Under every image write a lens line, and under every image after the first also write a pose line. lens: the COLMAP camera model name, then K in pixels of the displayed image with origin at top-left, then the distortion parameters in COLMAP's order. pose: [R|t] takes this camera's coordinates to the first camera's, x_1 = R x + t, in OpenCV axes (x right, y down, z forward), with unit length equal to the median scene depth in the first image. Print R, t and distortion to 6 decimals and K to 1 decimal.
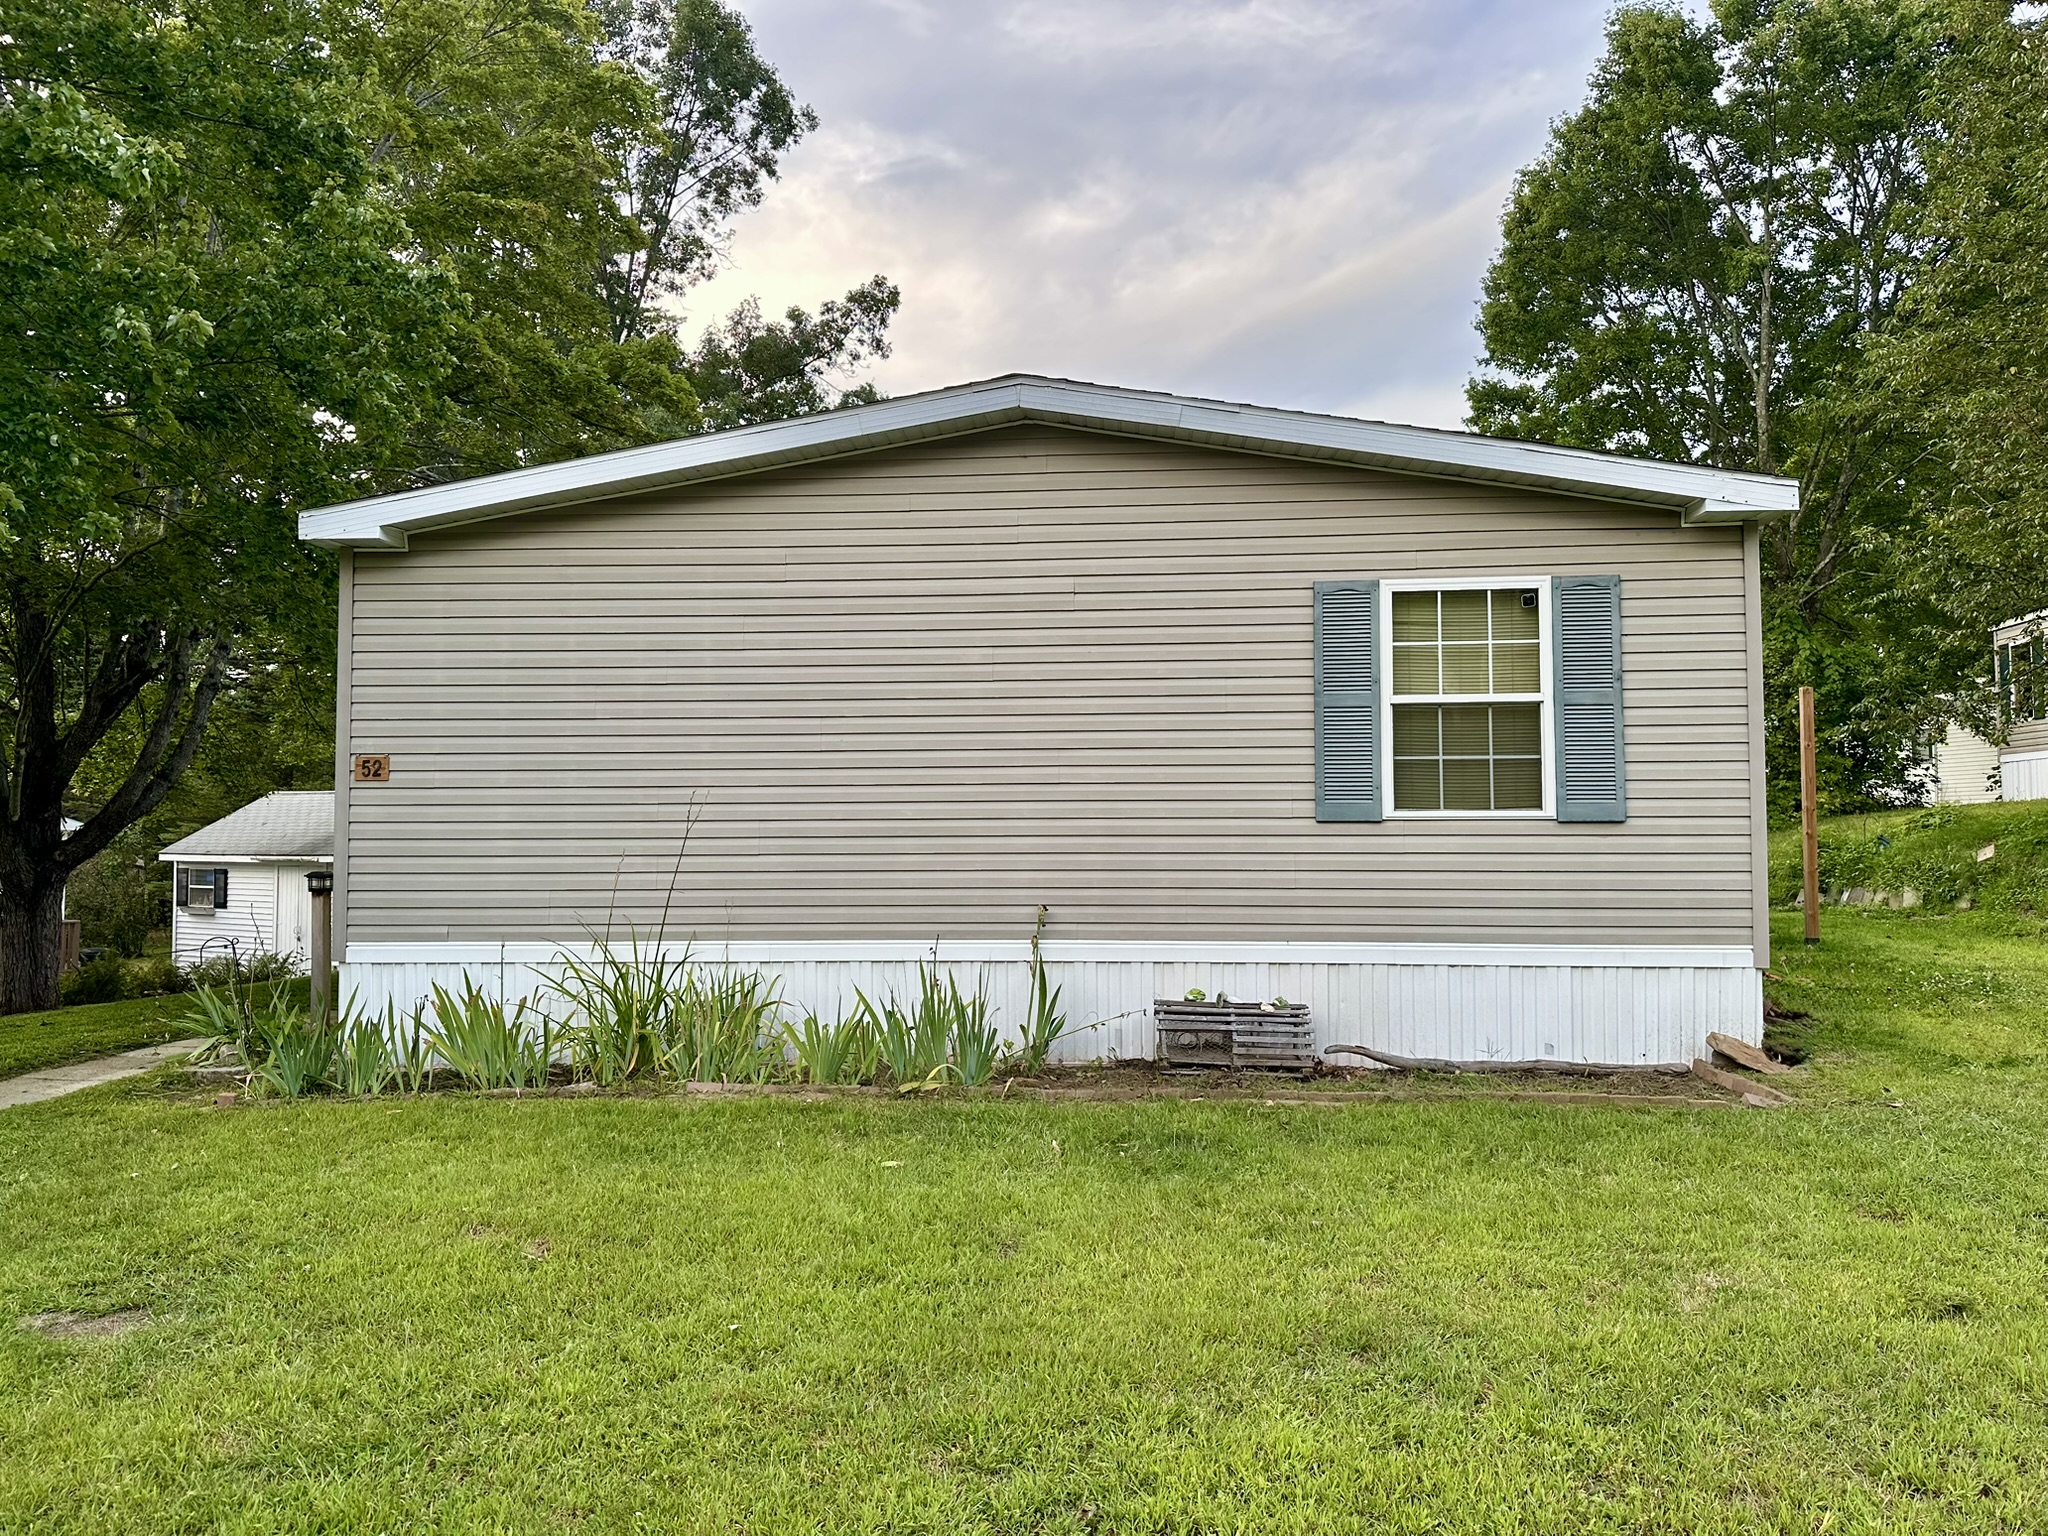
lens RADIAL K [[1434.4, 0, 1024.0], [0, 1434.4, 768.0], [0, 0, 1]] dist [0.068048, -0.080869]
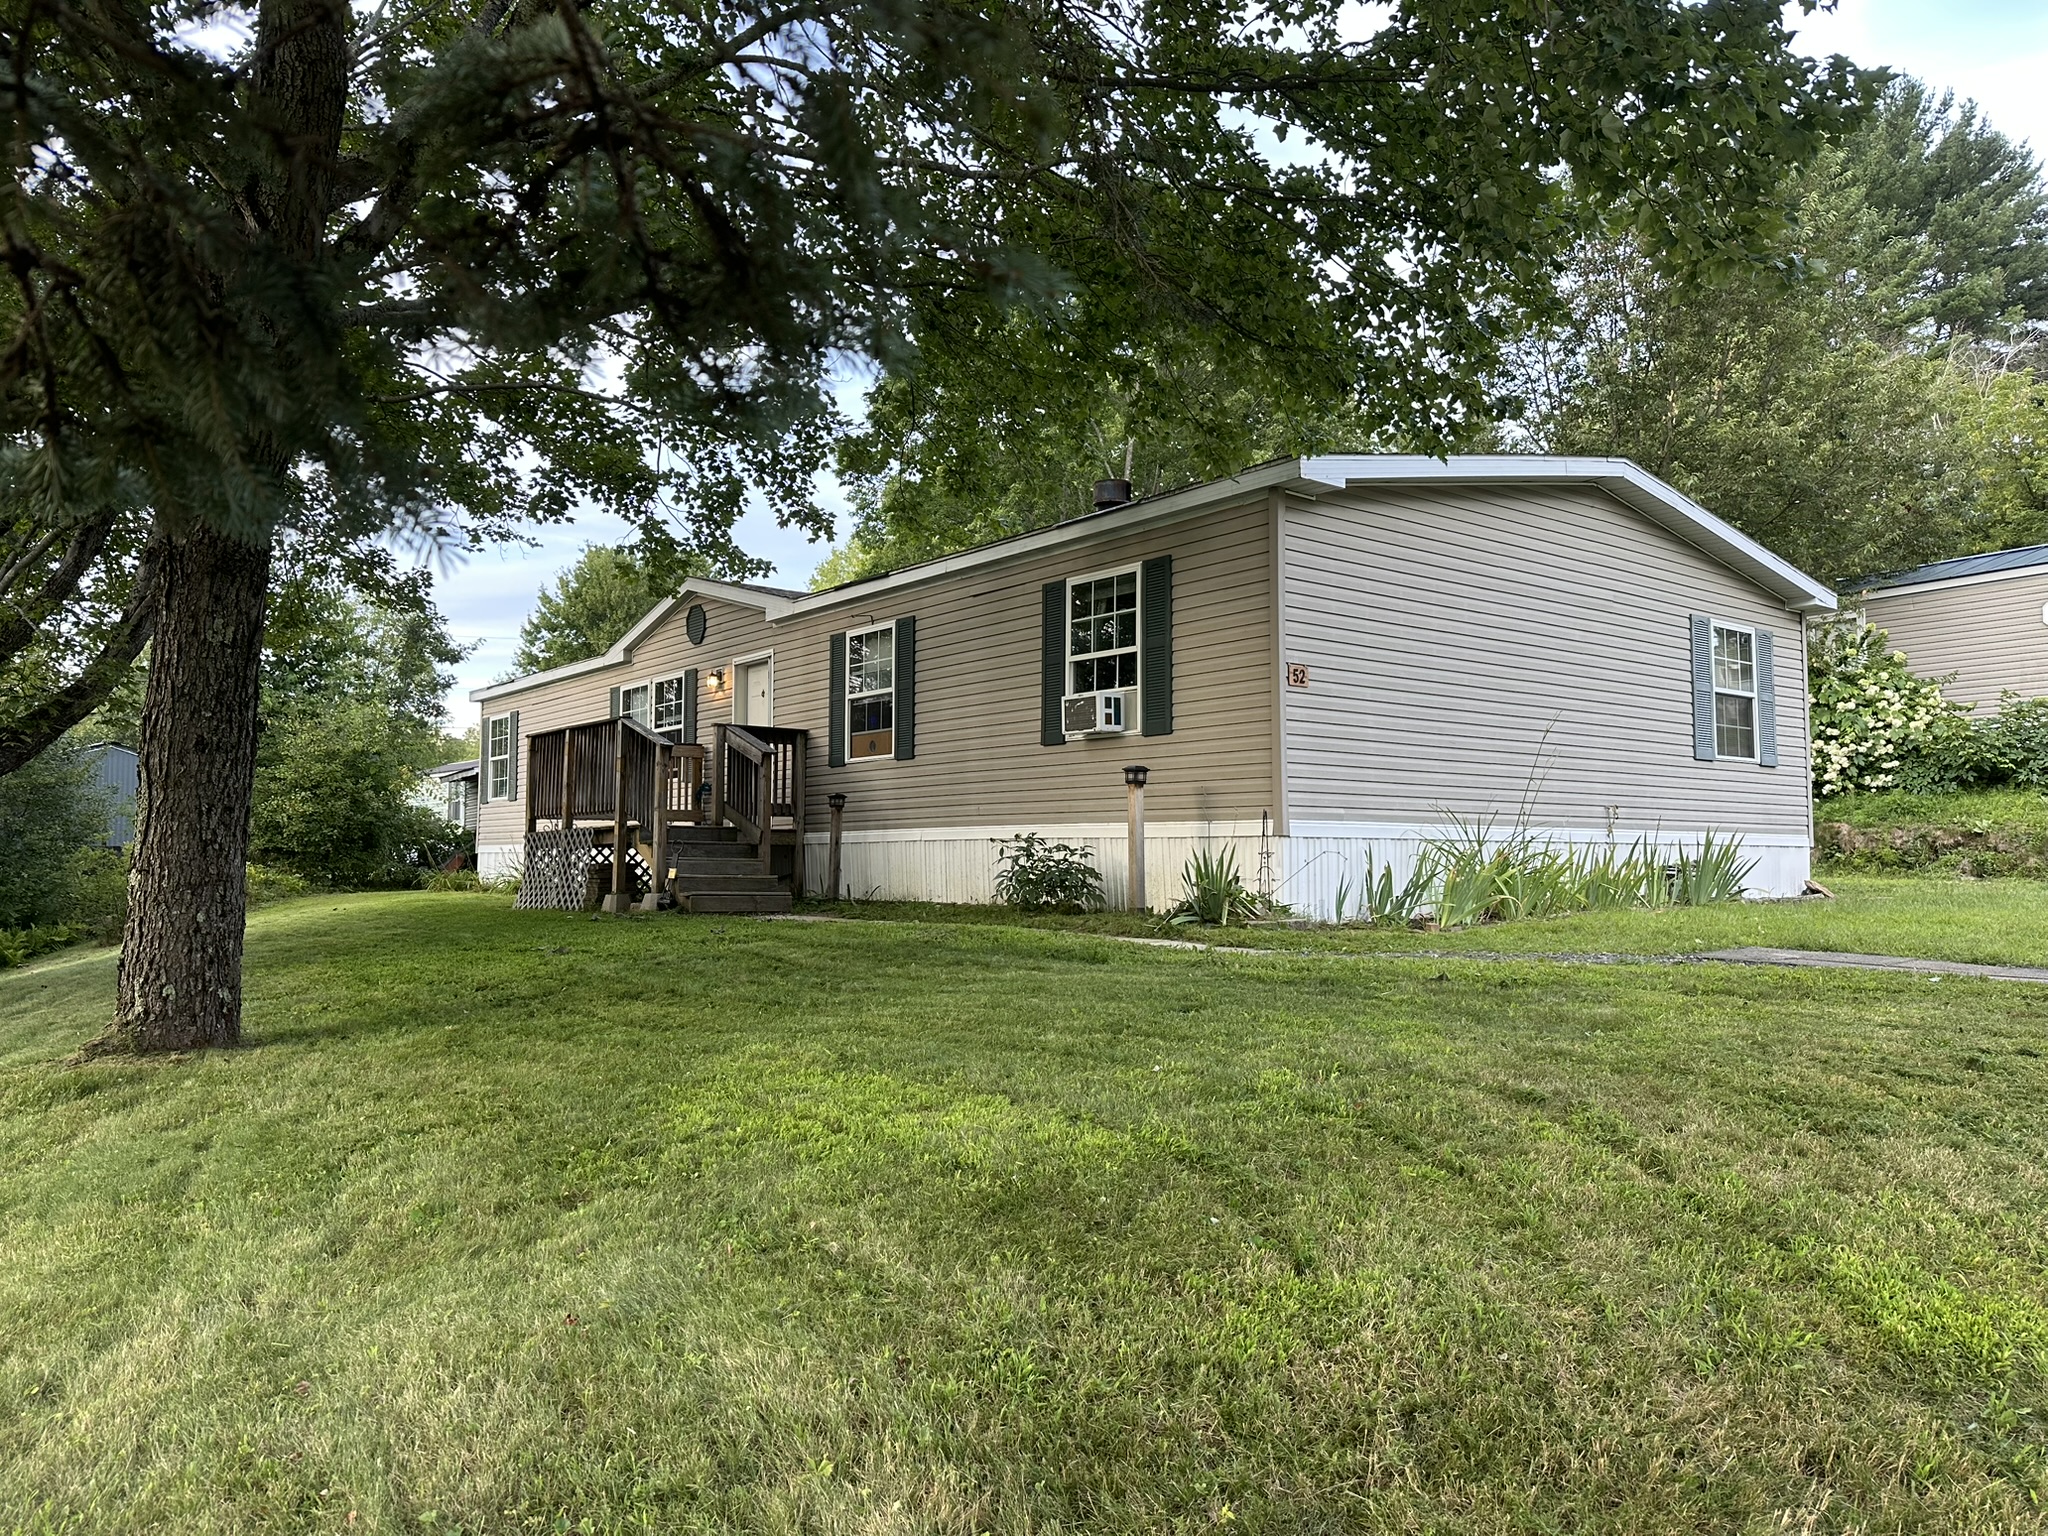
lens RADIAL K [[1436.0, 0, 1024.0], [0, 1436.0, 768.0], [0, 0, 1]] dist [0.073447, -0.092755]
pose [[0.748992, 0.047609, 0.660866, -1.453075], [-0.044286, 0.998782, -0.021761, 0.116070], [-0.661097, -0.012968, 0.750188, 0.263681]]
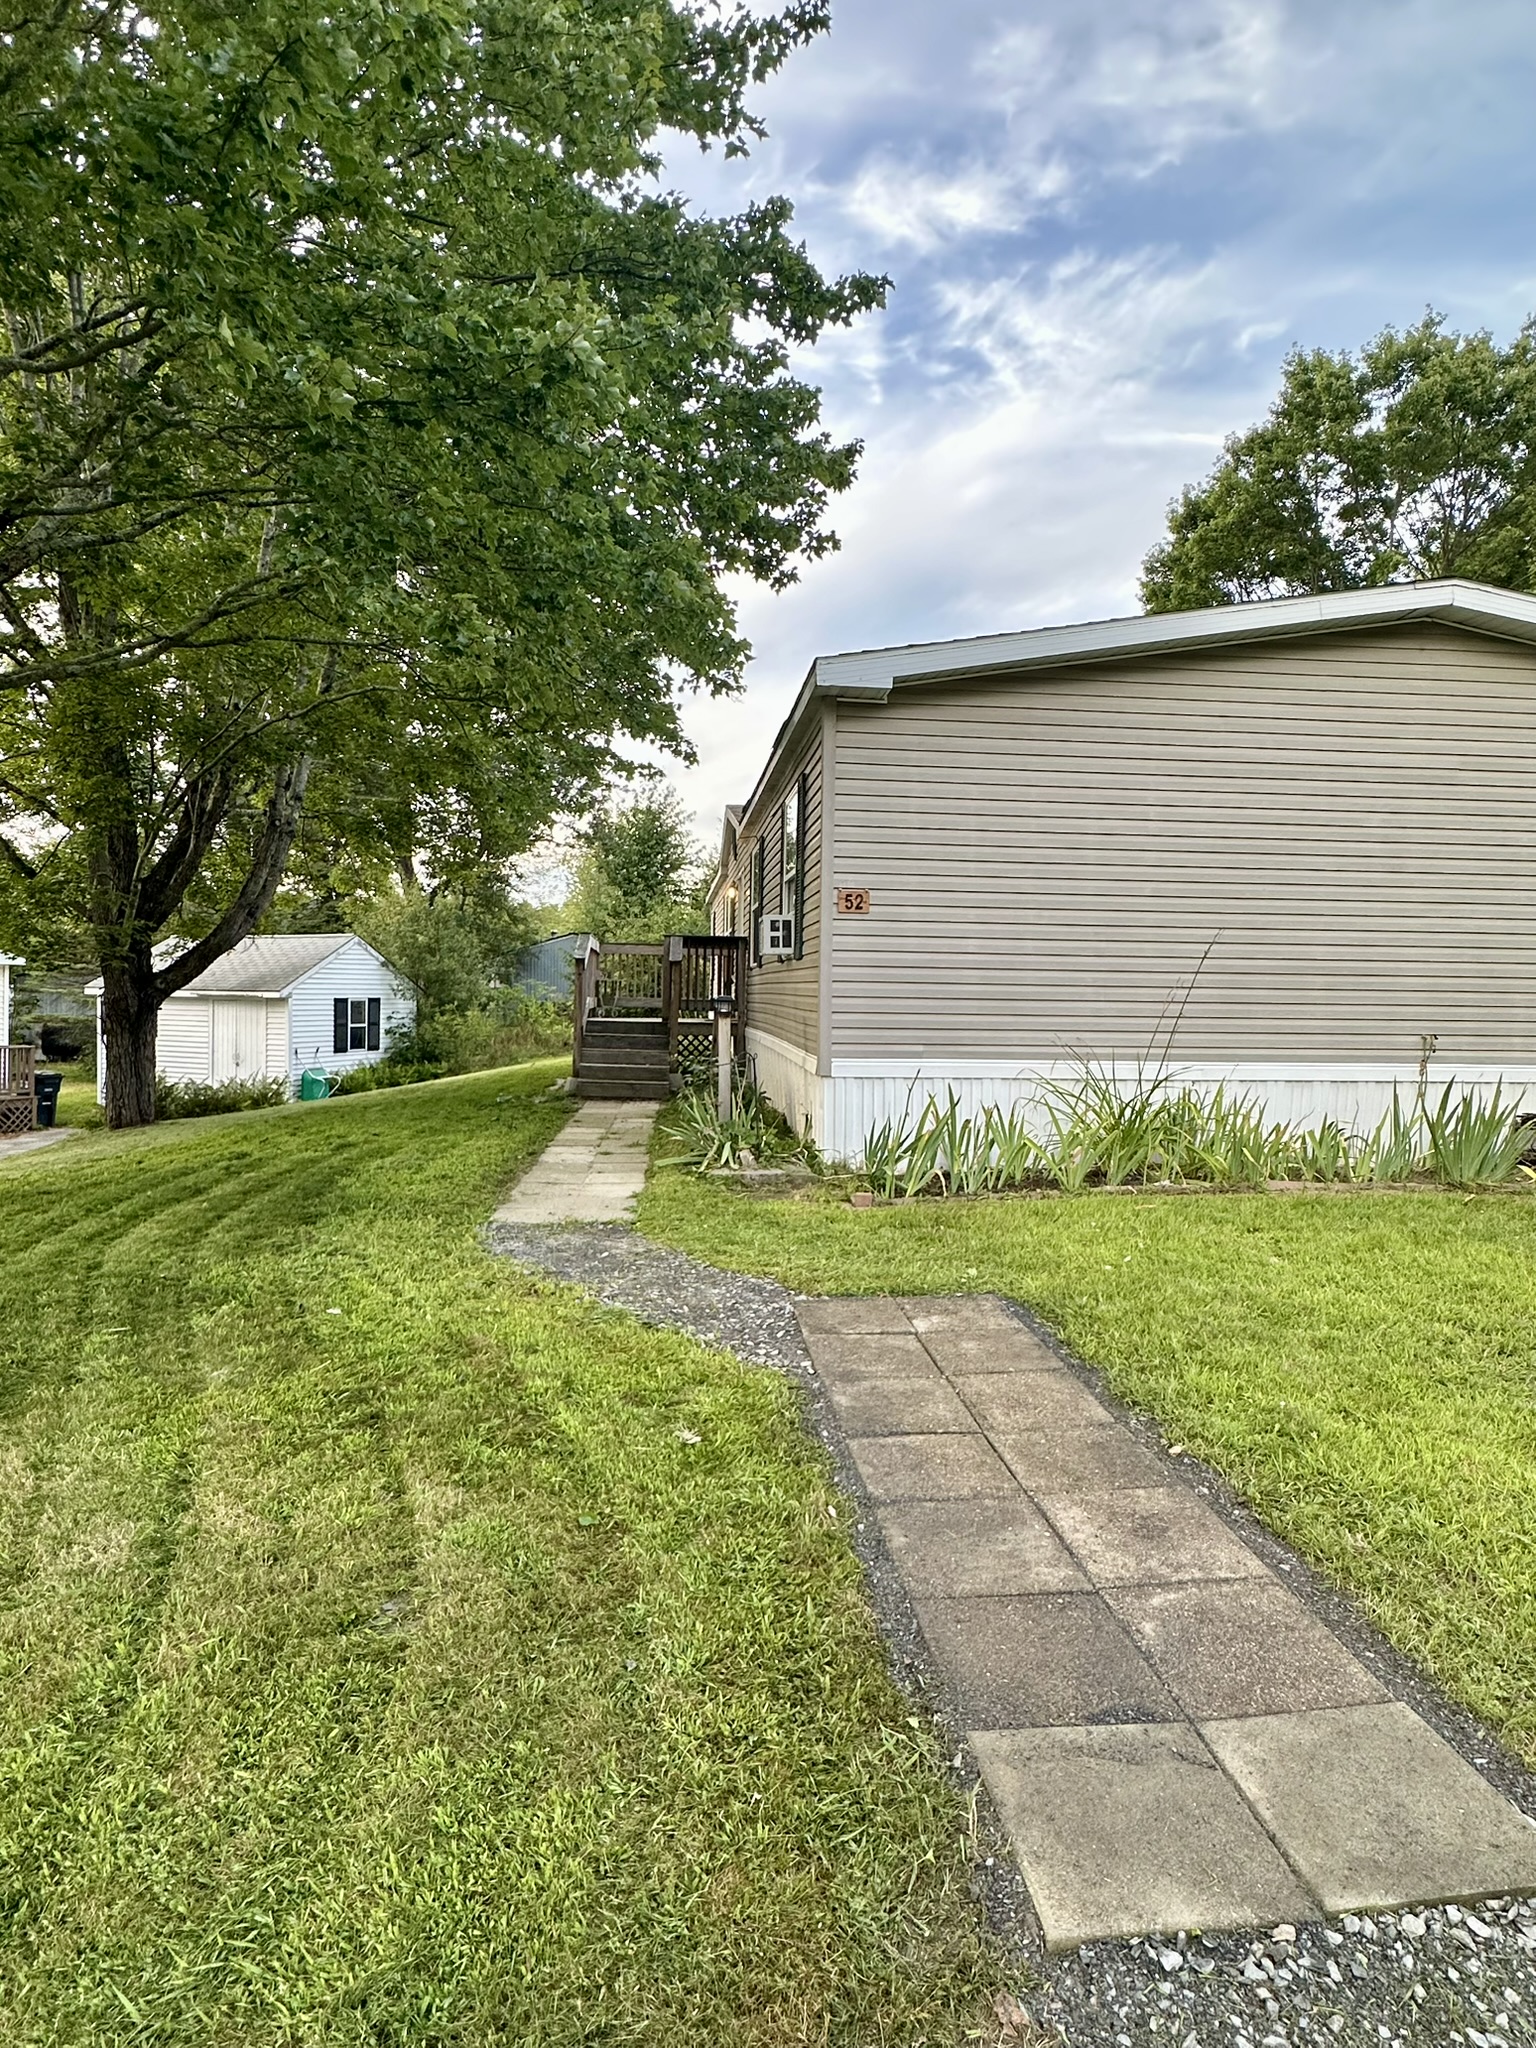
lens RADIAL K [[1107.3, 0, 768.0], [0, 1107.3, 1024.0], [0, 0, 1]] dist [0.002894, 0.000315]
pose [[0.988475, 0.015015, 0.150635, -0.661954], [-0.026434, 0.996901, 0.074097, 0.033371], [-0.149056, -0.077225, 0.985809, 0.180239]]
